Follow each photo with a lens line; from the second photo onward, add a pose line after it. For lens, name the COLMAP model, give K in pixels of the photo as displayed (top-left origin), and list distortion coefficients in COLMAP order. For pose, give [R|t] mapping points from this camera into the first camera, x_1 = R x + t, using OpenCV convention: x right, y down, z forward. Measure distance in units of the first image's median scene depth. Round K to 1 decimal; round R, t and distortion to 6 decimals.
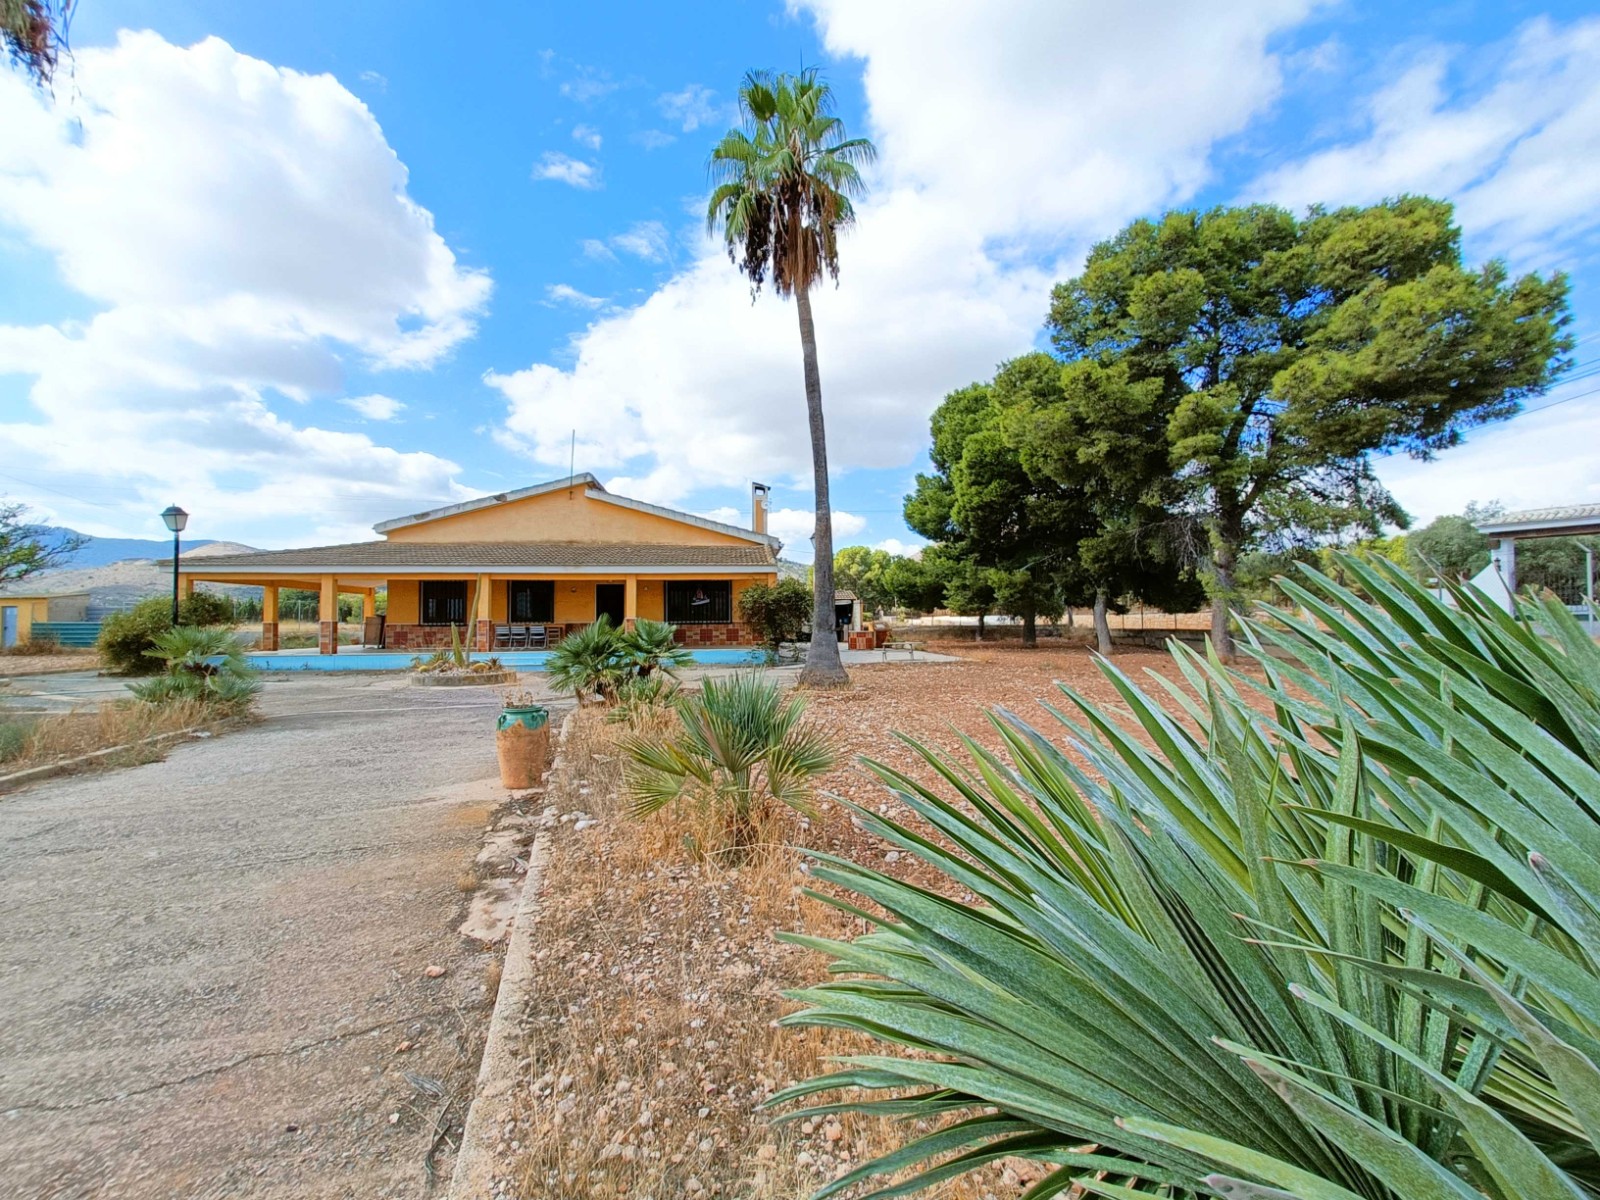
lens RADIAL K [[716.3, 0, 804.7], [0, 716.3, 601.1], [0, 0, 1]] dist [0.002053, 0.001422]
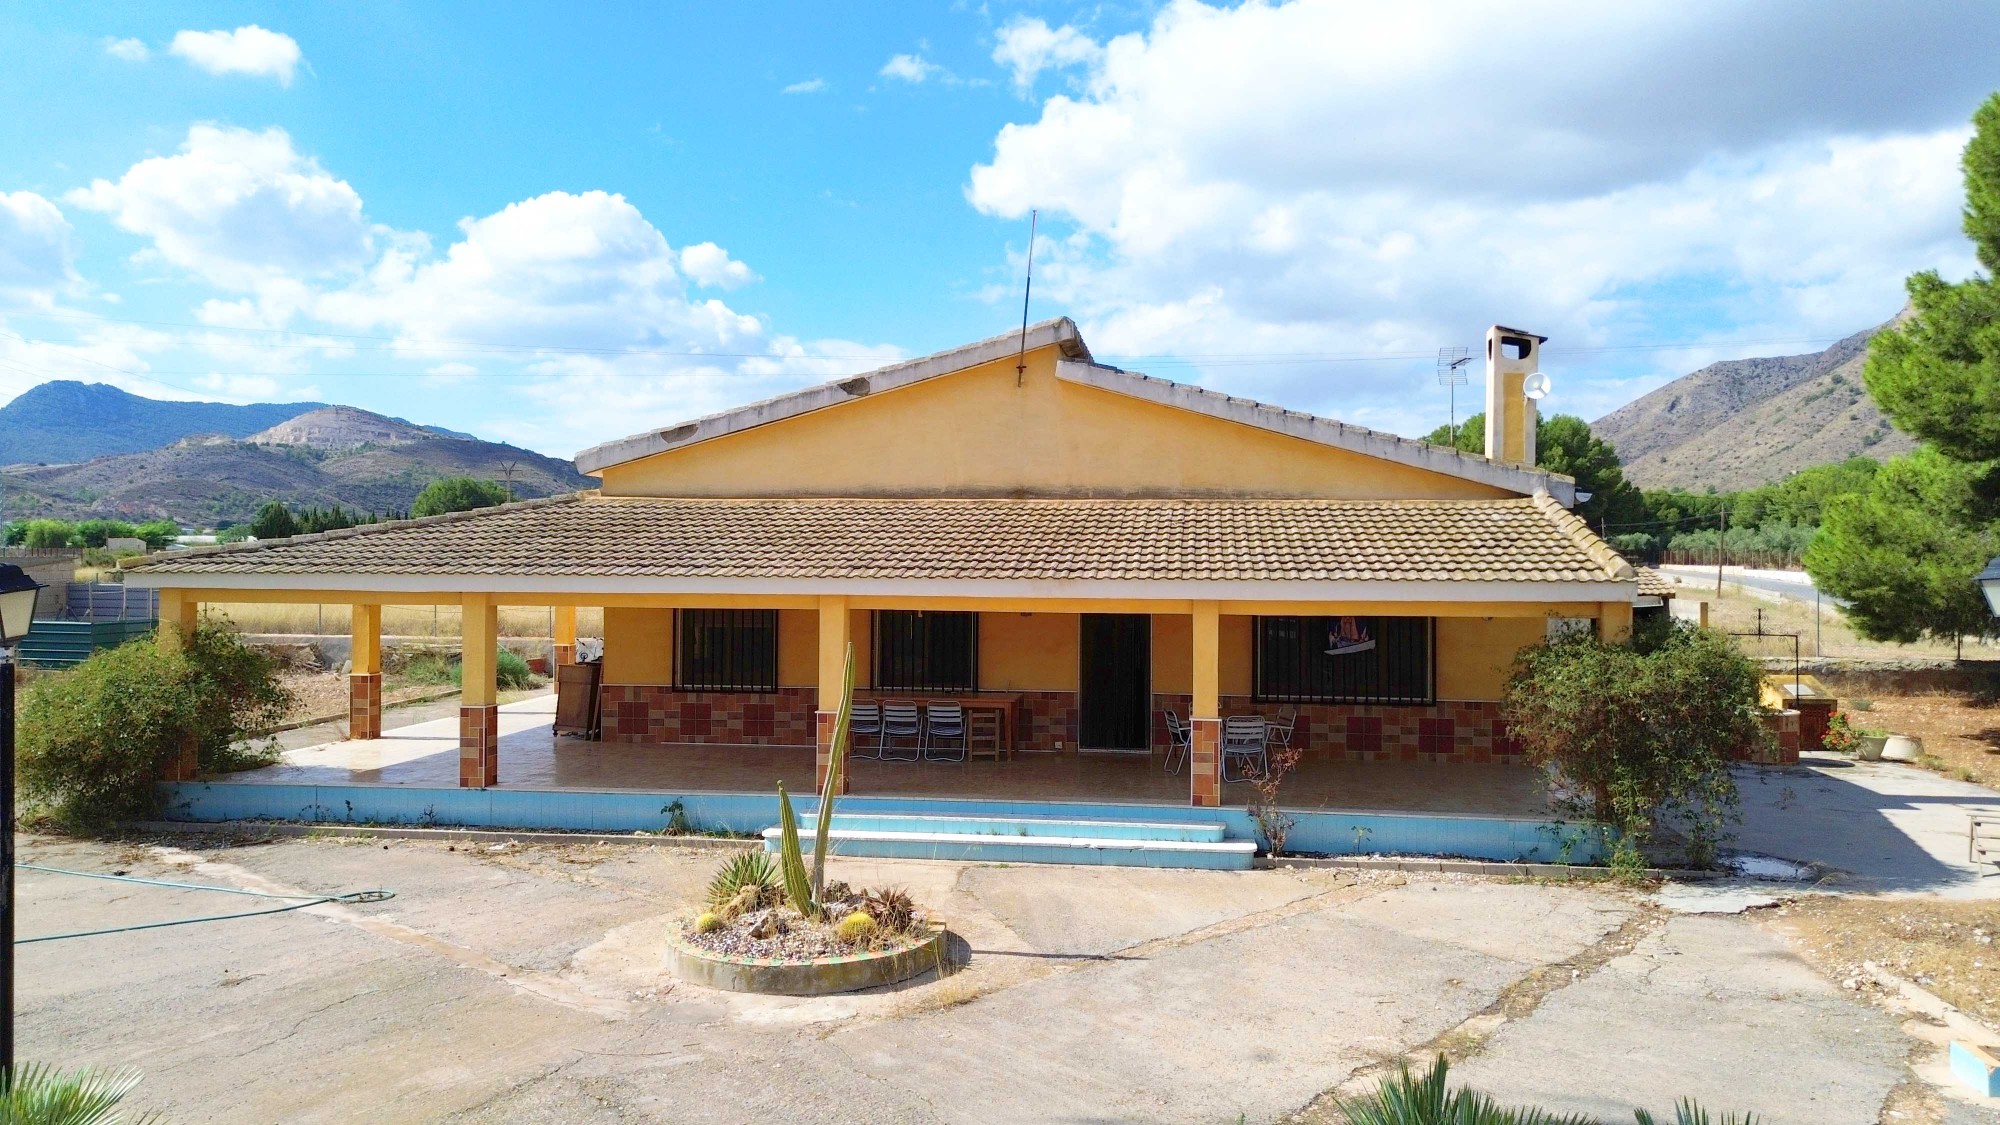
lens RADIAL K [[1408.4, 0, 1012.9], [0, 1408.4, 555.4], [0, 0, 1]] dist [0.098679, -0.112236]
pose [[0.971227, 0.014574, -0.237708, -0.147409], [-0.007061, 0.999449, 0.032427, -0.073258], [0.238050, -0.029816, 0.970795, 0.241231]]
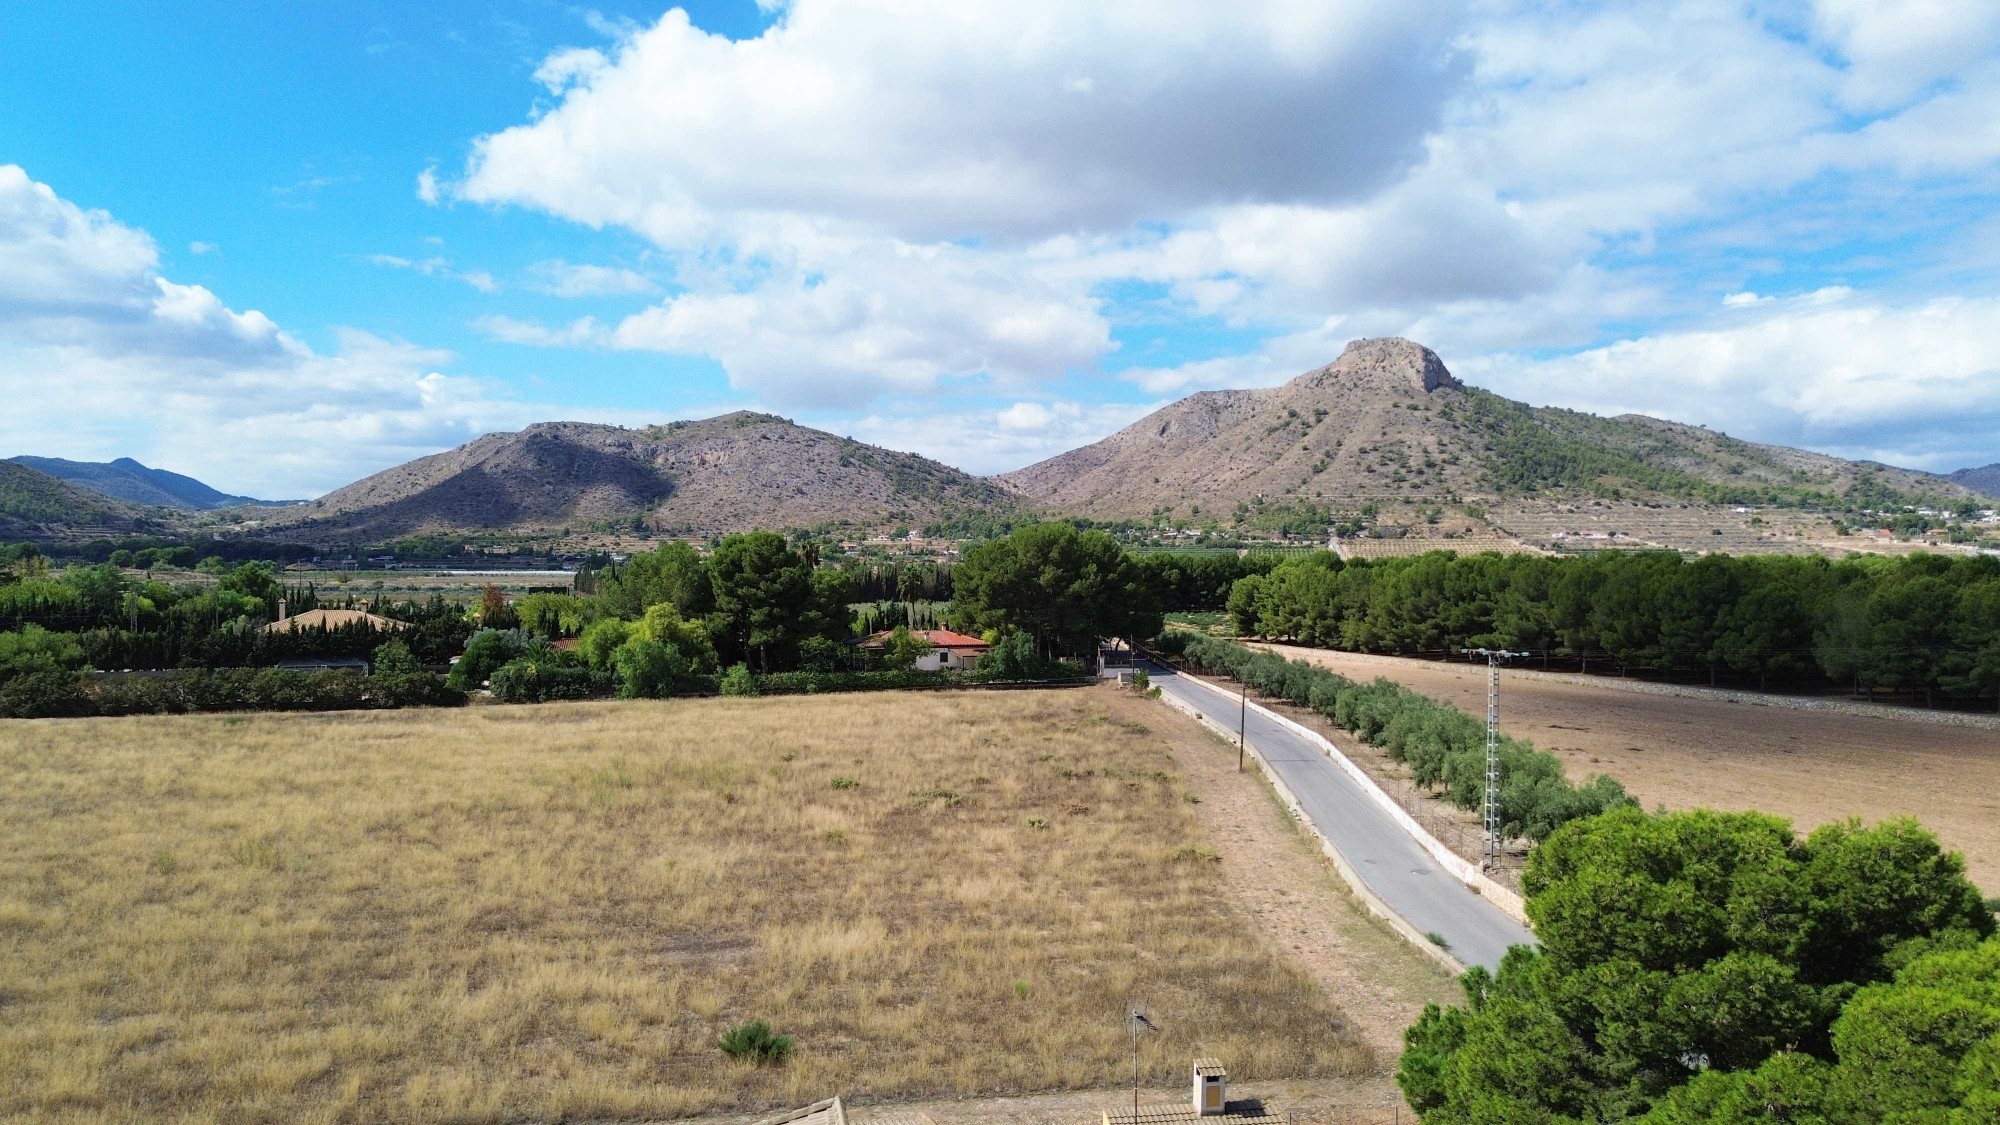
lens RADIAL K [[1408.4, 0, 1012.9], [0, 1408.4, 555.4], [0, 0, 1]] dist [0.098679, -0.112236]
pose [[0.996043, 0.016270, 0.087375, -0.310226], [-0.018900, 0.999391, 0.029349, -0.640737], [-0.086844, -0.030884, 0.995743, 0.178687]]
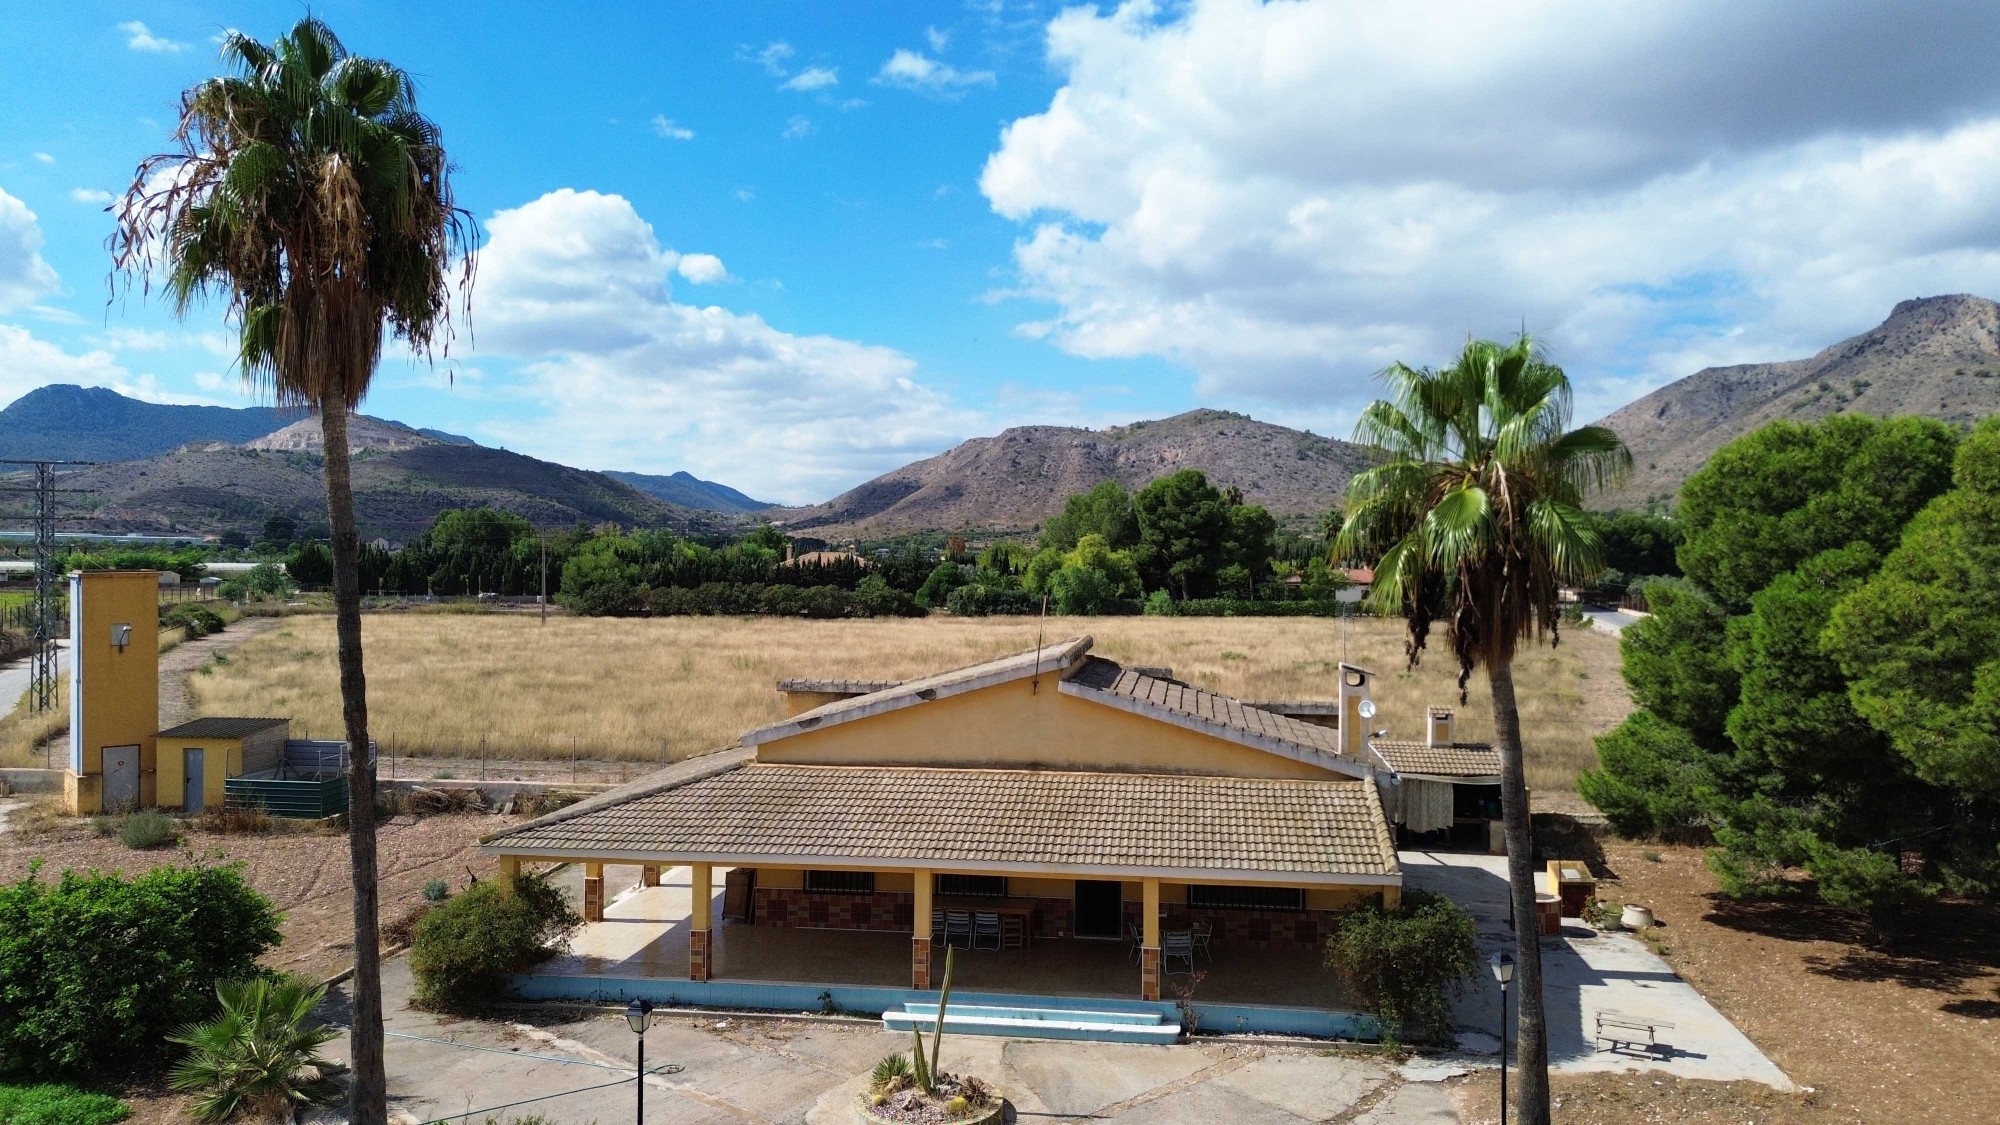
lens RADIAL K [[1408.4, 0, 1012.9], [0, 1408.4, 555.4], [0, 0, 1]] dist [0.098679, -0.112236]
pose [[0.972153, 0.015239, -0.233851, -0.070101], [-0.007863, 0.999443, 0.032444, -0.305612], [0.234215, -0.029702, 0.971731, -0.166487]]
